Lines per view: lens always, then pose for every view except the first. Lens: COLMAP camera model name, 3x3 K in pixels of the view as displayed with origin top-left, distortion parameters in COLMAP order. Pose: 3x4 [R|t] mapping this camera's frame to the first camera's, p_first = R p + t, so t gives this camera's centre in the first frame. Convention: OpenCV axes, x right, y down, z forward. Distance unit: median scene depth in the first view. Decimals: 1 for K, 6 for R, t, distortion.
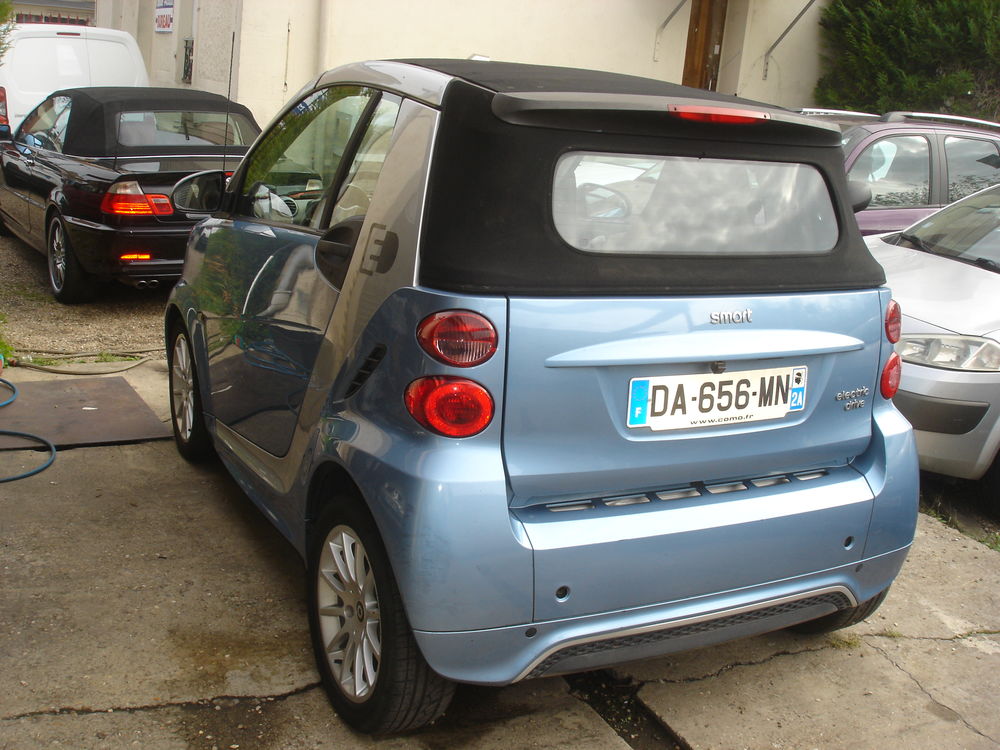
lens RADIAL K [[1138.0, 0, 500.0], [0, 1138.0, 375.0], [0, 0, 1]] dist [-0.108478, -0.021550]
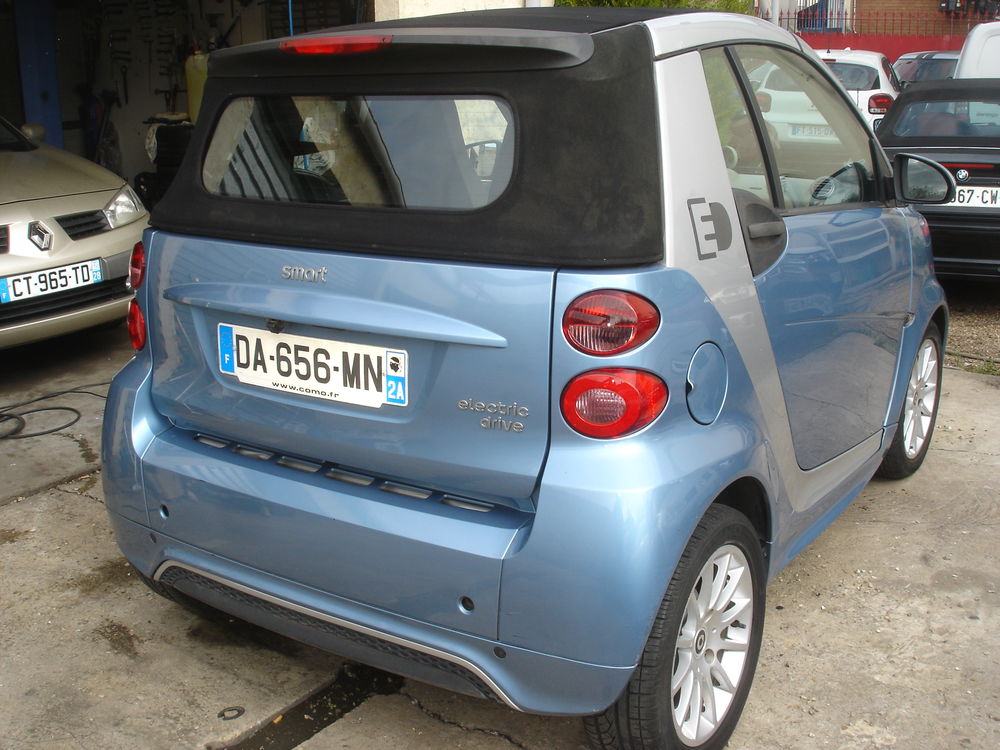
lens RADIAL K [[1138.0, 0, 500.0], [0, 1138.0, 375.0], [0, 0, 1]] dist [-0.108478, -0.021550]
pose [[0.467281, 0.154969, -0.870421, 1.035549], [-0.169041, 0.982015, 0.084088, -0.072382], [0.867798, 0.107844, 0.485073, 0.696381]]
